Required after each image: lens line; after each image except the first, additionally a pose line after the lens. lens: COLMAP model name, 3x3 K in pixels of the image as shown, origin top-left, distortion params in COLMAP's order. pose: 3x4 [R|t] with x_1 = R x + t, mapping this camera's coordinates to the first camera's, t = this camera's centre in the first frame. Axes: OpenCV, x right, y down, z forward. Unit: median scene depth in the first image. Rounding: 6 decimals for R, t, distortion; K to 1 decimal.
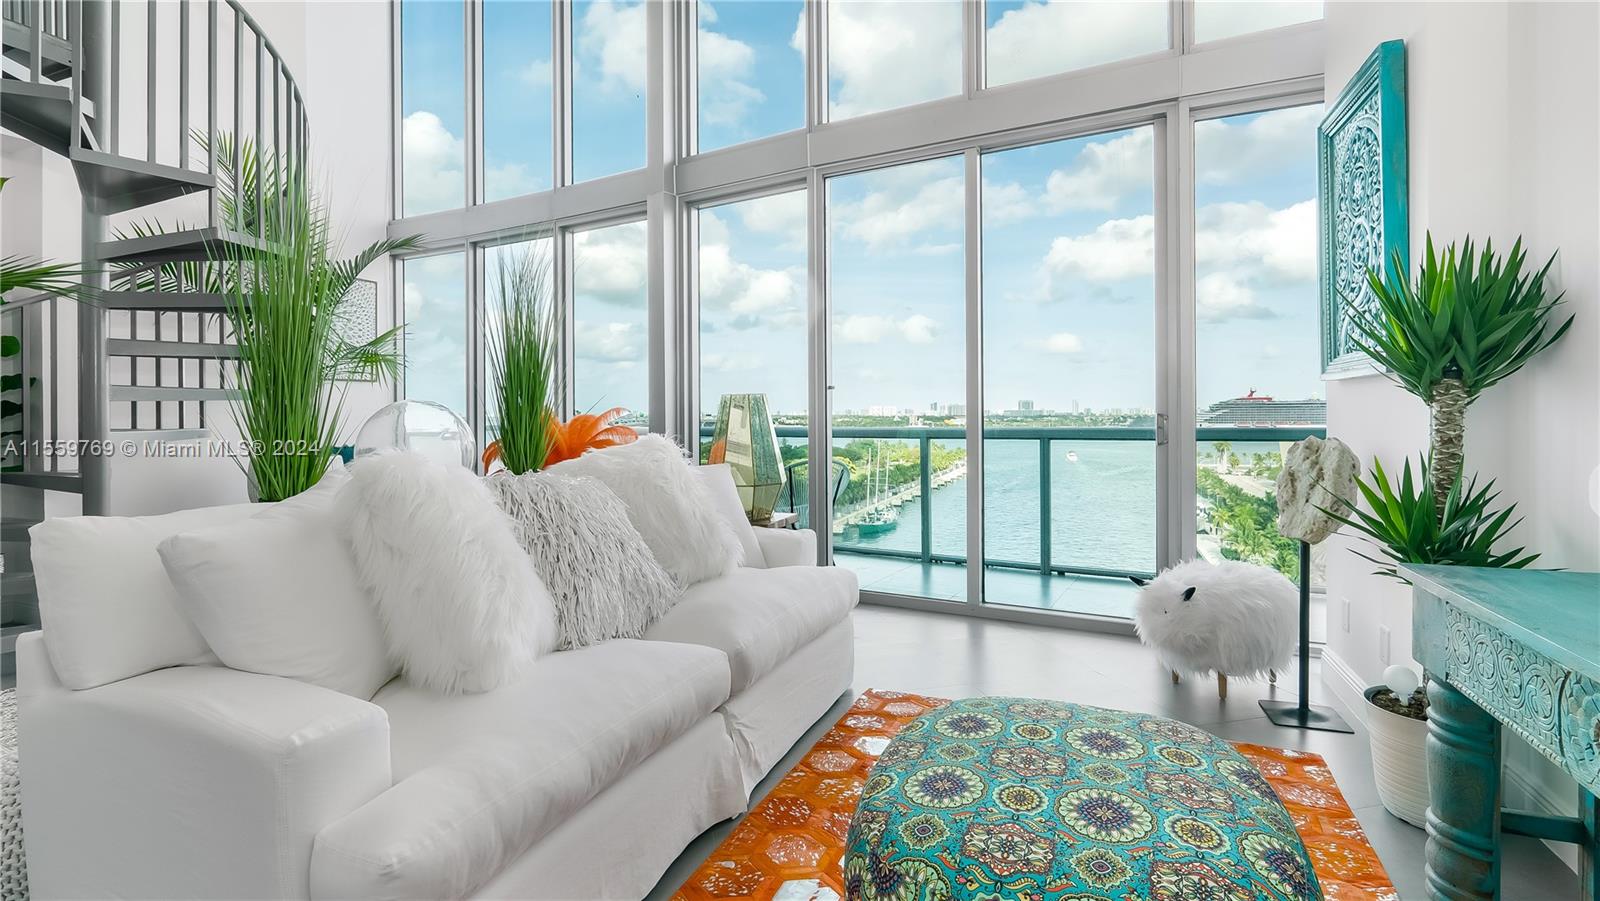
lens RADIAL K [[751.1, 0, 800.6], [0, 751.1, 437.2], [0, 0, 1]] dist [-0.002678, 0.000269]
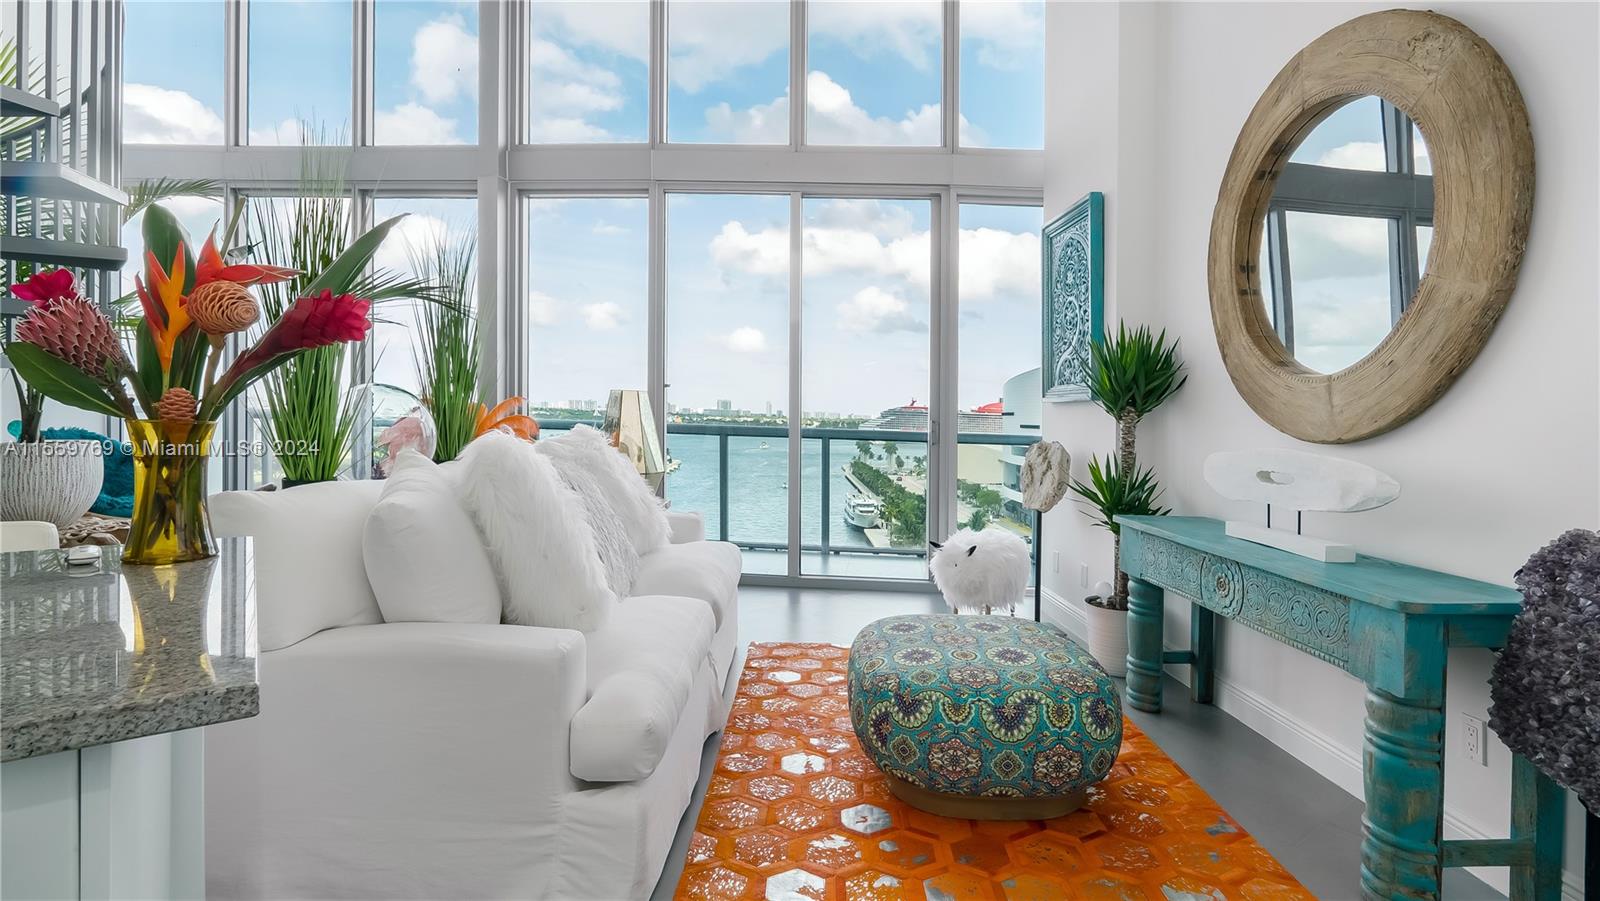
lens RADIAL K [[777.5, 0, 875.7], [0, 777.5, 416.7], [0, 0, 1]] dist [0.030309, 0.000245]
pose [[0.881355, 0.036428, 0.471048, -0.340195], [-0.024783, 0.999215, -0.030902, 0.008635], [-0.471804, 0.015561, 0.881566, -0.203510]]
